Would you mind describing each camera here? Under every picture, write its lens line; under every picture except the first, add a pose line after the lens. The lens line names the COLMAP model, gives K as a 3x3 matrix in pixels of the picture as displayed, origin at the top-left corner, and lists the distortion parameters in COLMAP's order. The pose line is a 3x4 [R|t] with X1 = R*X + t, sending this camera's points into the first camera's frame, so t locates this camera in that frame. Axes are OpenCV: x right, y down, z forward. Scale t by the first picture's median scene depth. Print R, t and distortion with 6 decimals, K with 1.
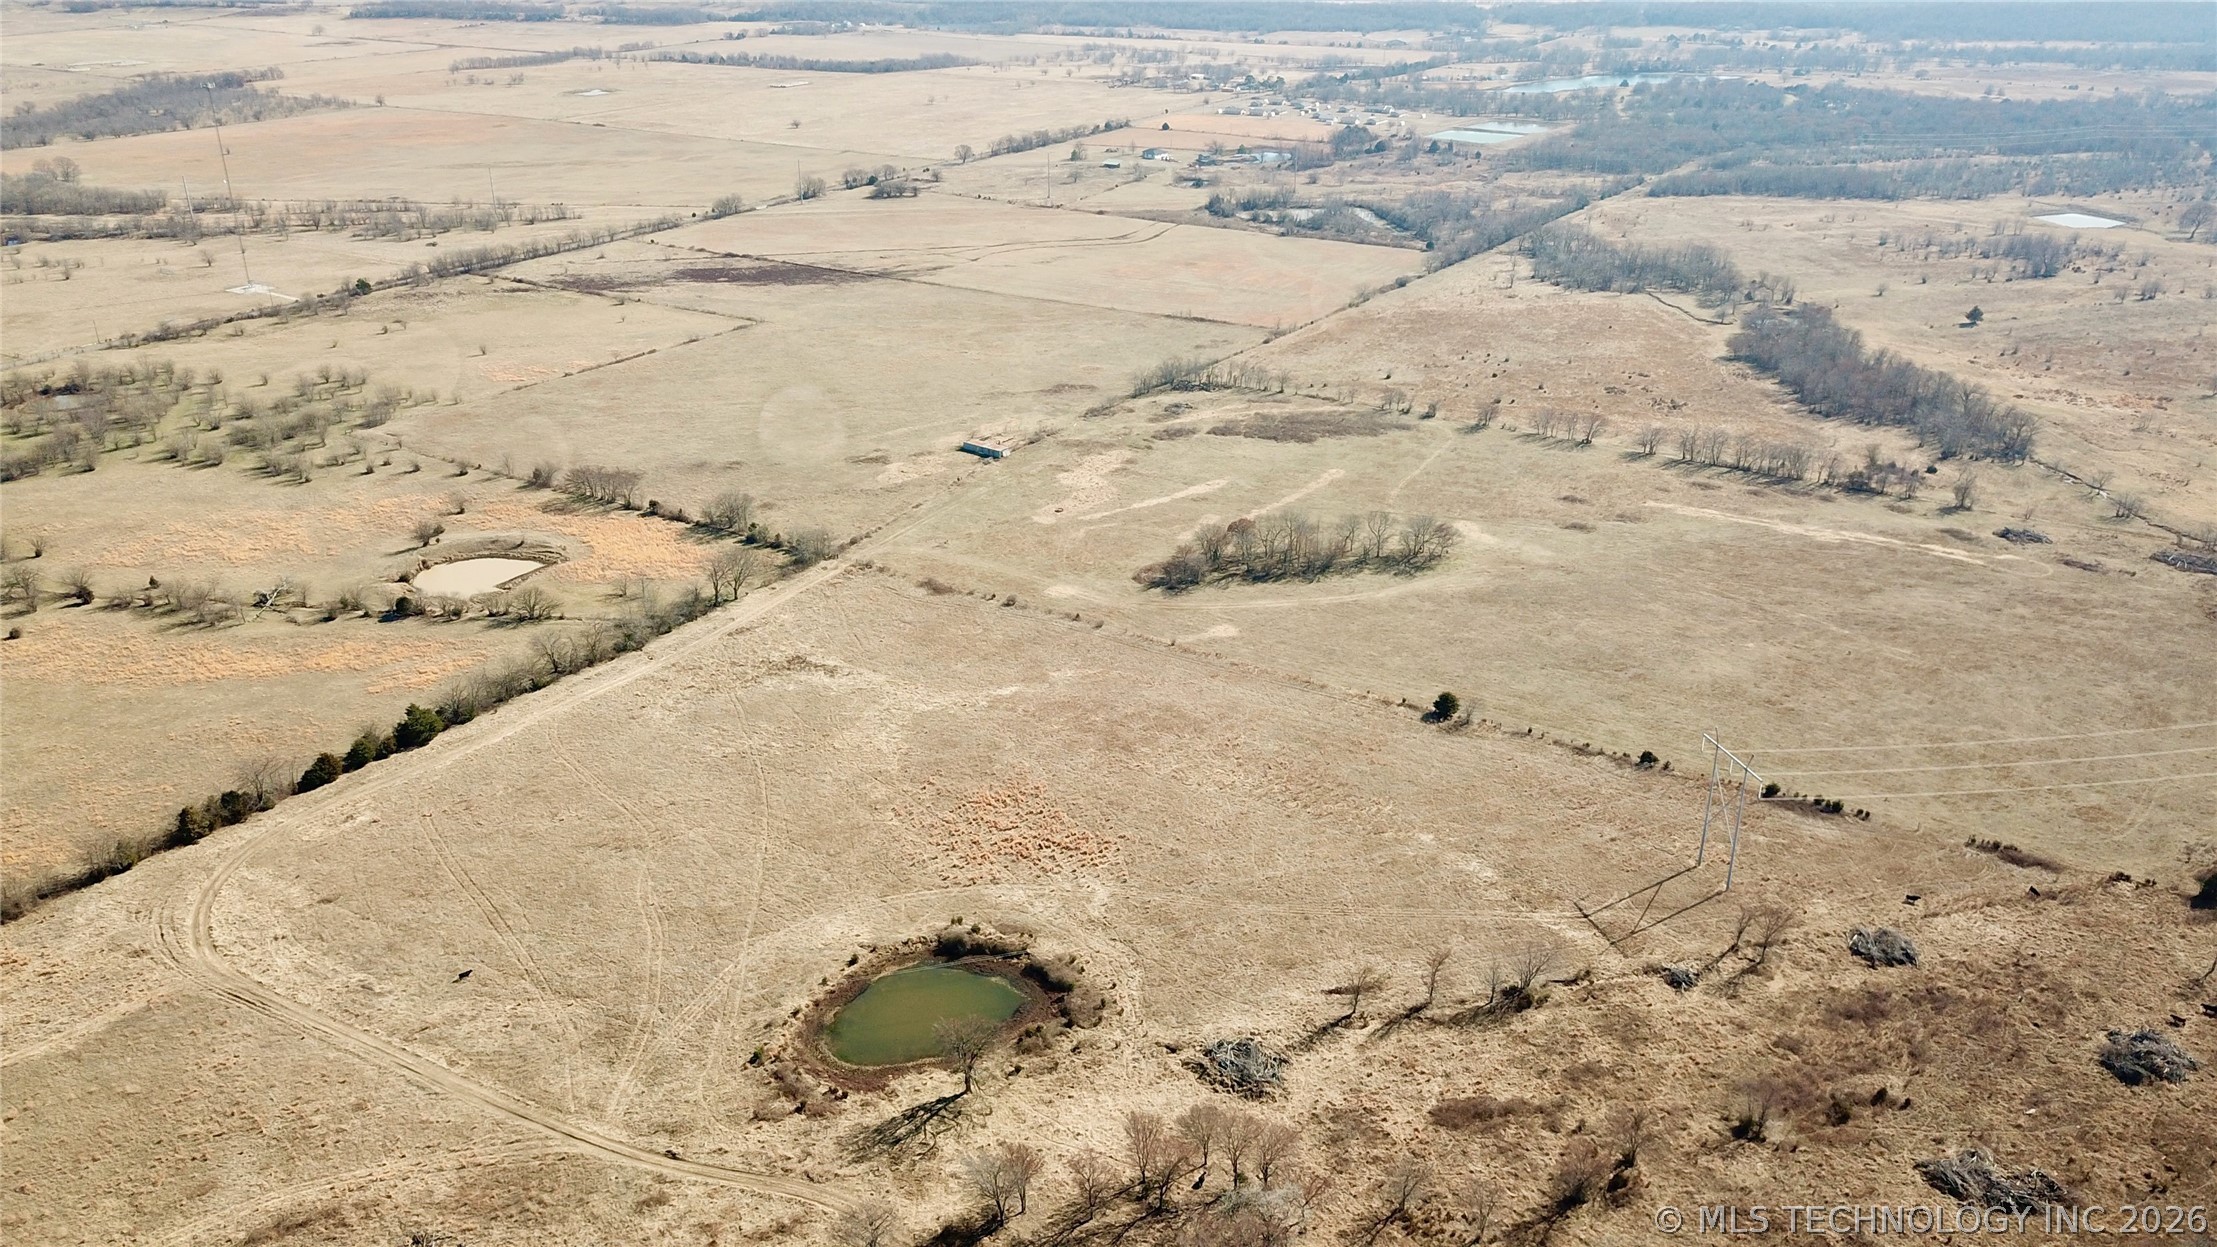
lens RADIAL K [[1688.1, 0, 1090.8], [0, 1688.1, 612.8], [0, 0, 1]] dist [-0.000283, -0.003398]
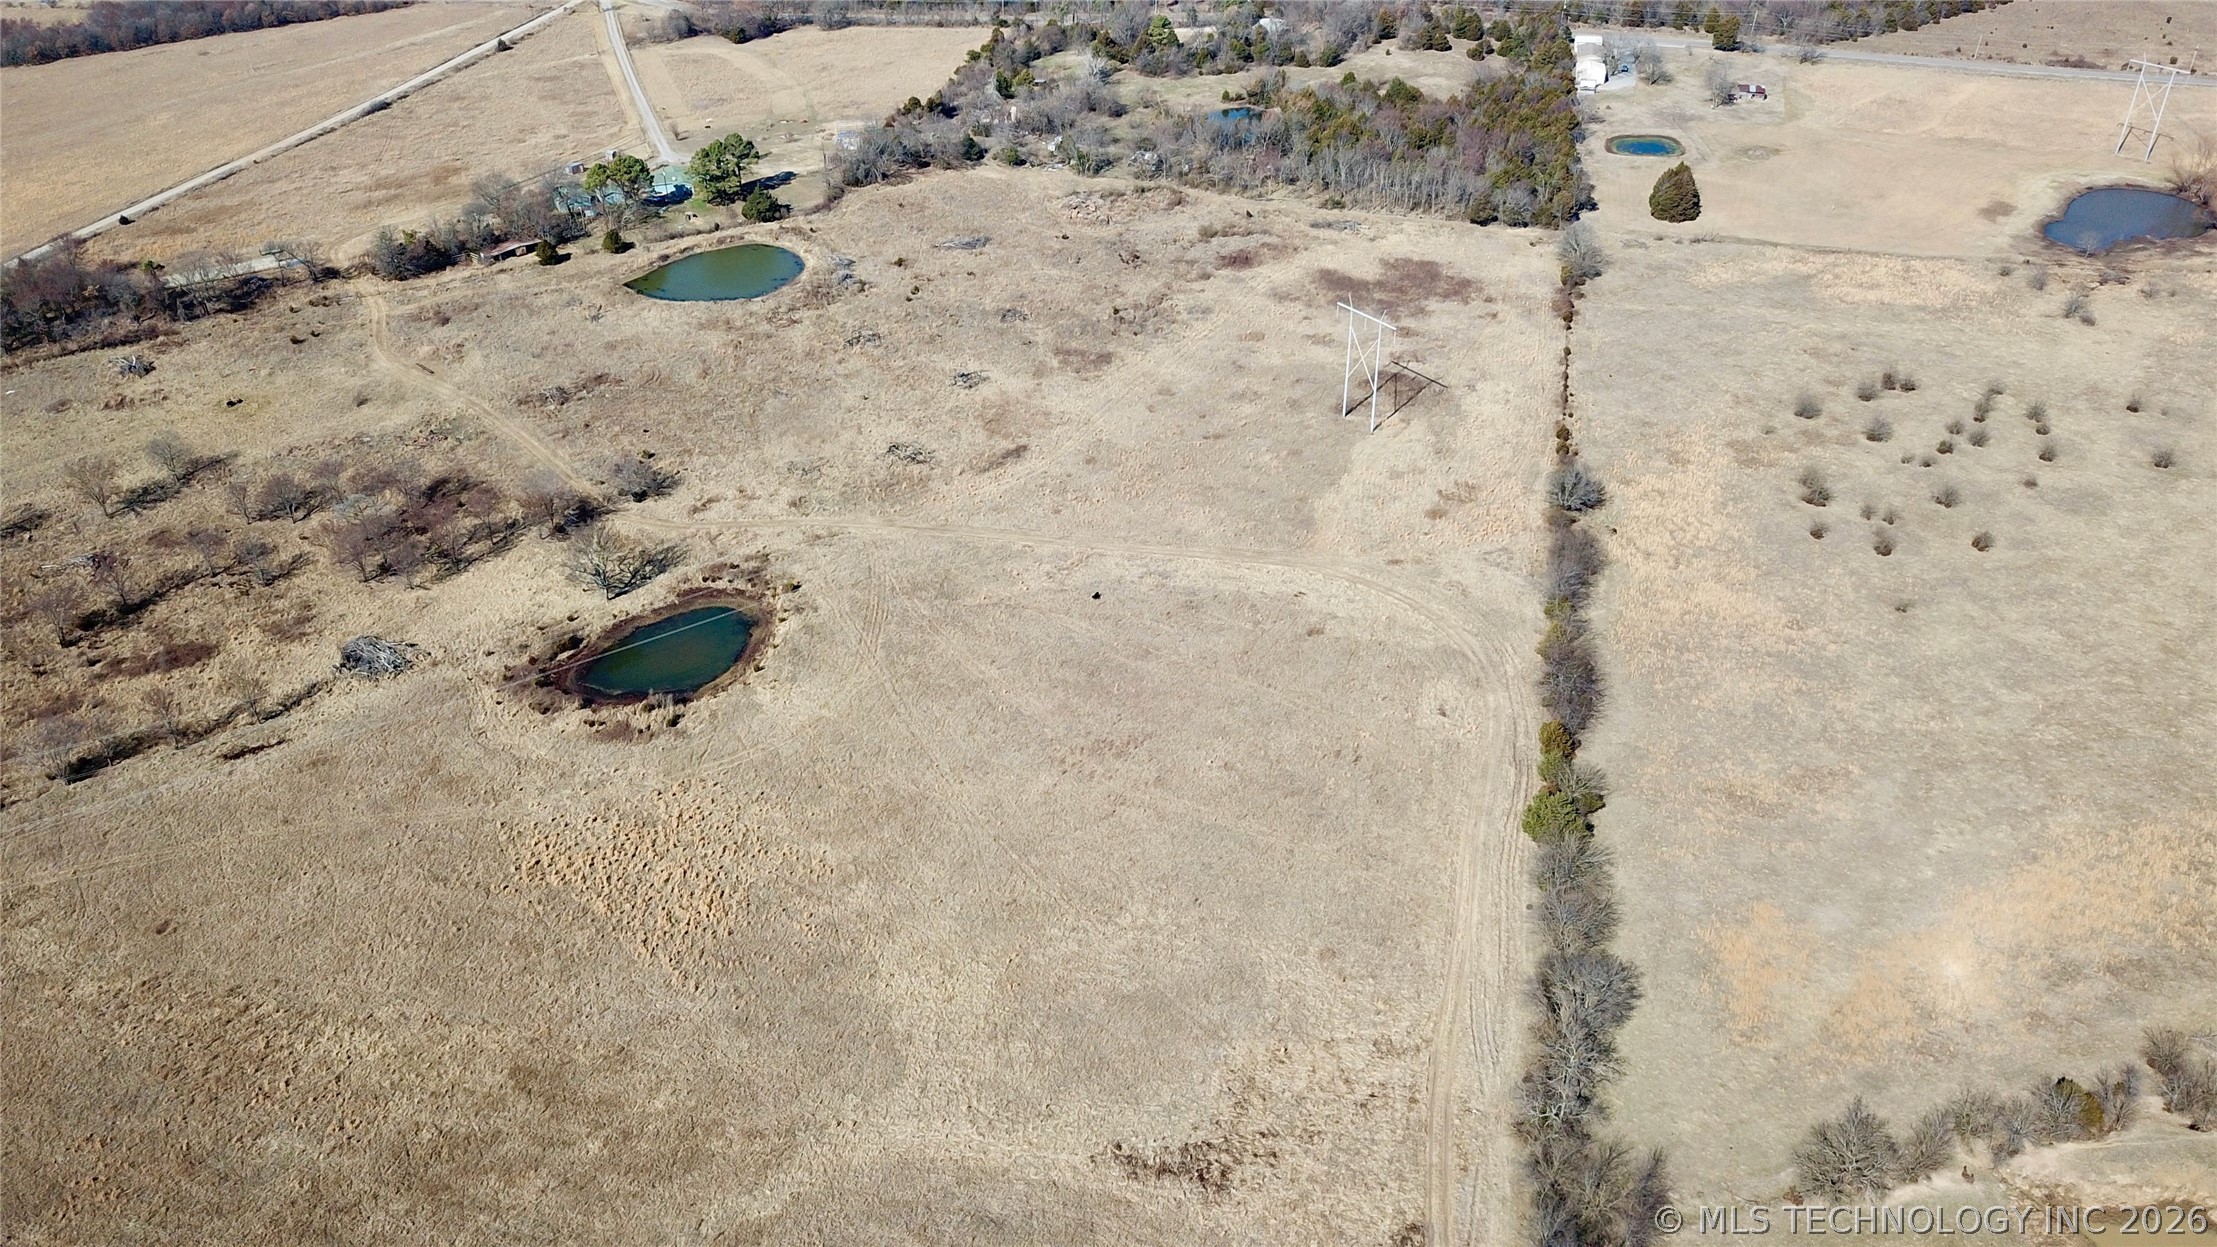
lens RADIAL K [[1698.4, 0, 1100.9], [0, 1698.4, 631.3], [0, 0, 1]] dist [0.003334, -0.000207]
pose [[-0.931284, 0.214474, -0.294467, -0.023980], [-0.121815, 0.578456, 0.806567, -0.504995], [0.343324, 0.787013, -0.512581, 1.172210]]
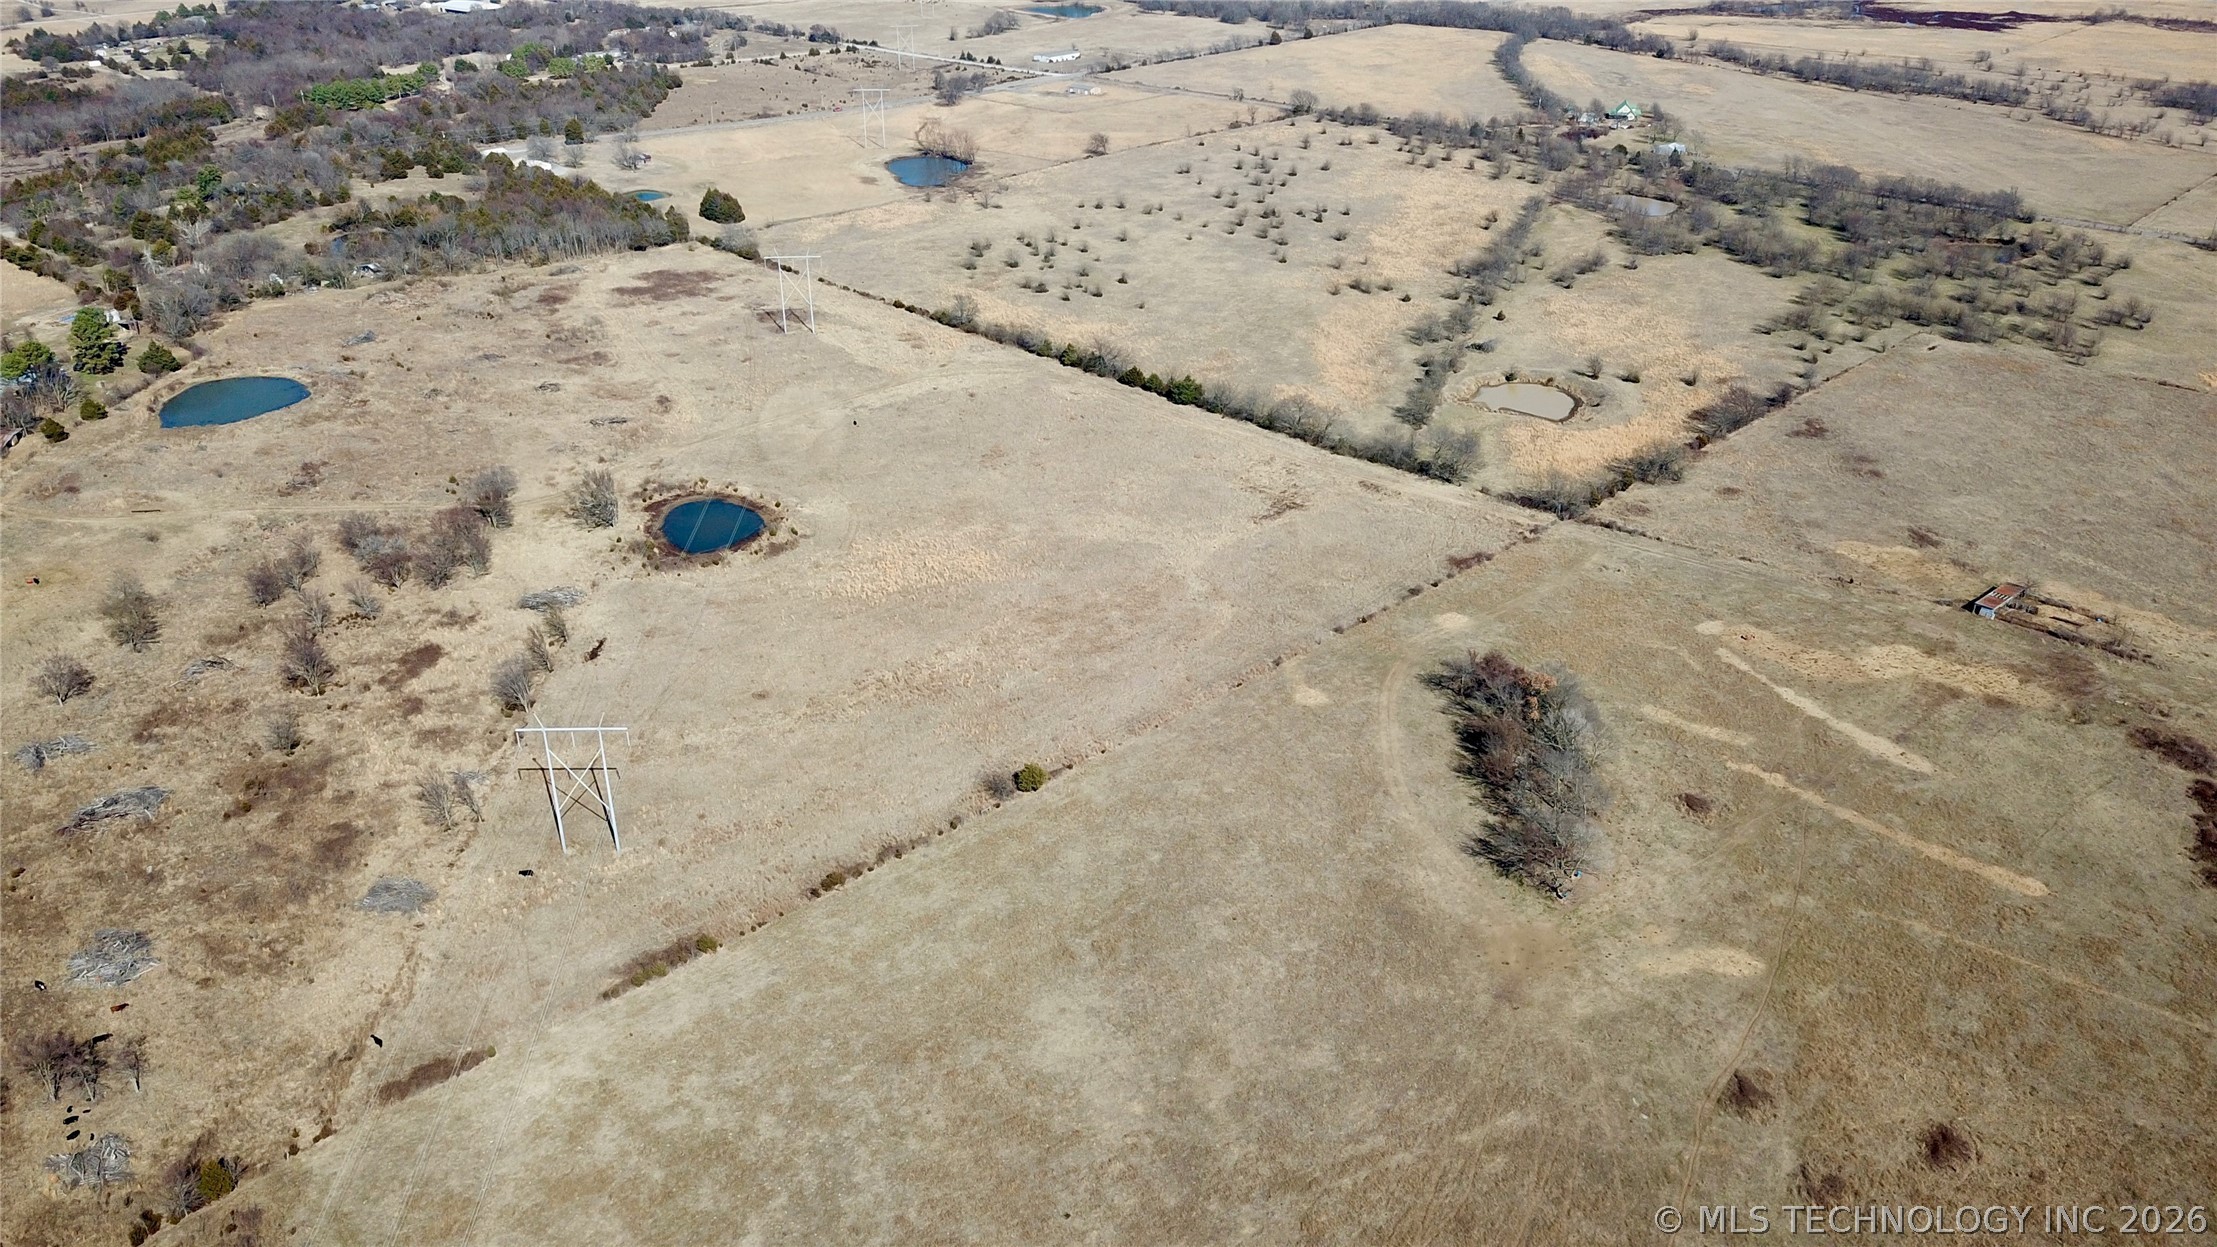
lens RADIAL K [[1721.4, 0, 1098.2], [0, 1721.4, 583.9], [0, 0, 1]] dist [0.000207, -0.002666]
pose [[-0.198566, 0.425580, -0.882866, 0.875097], [-0.371488, 0.800906, 0.469623, -0.417024], [0.906956, 0.421225, -0.000935, 0.948128]]
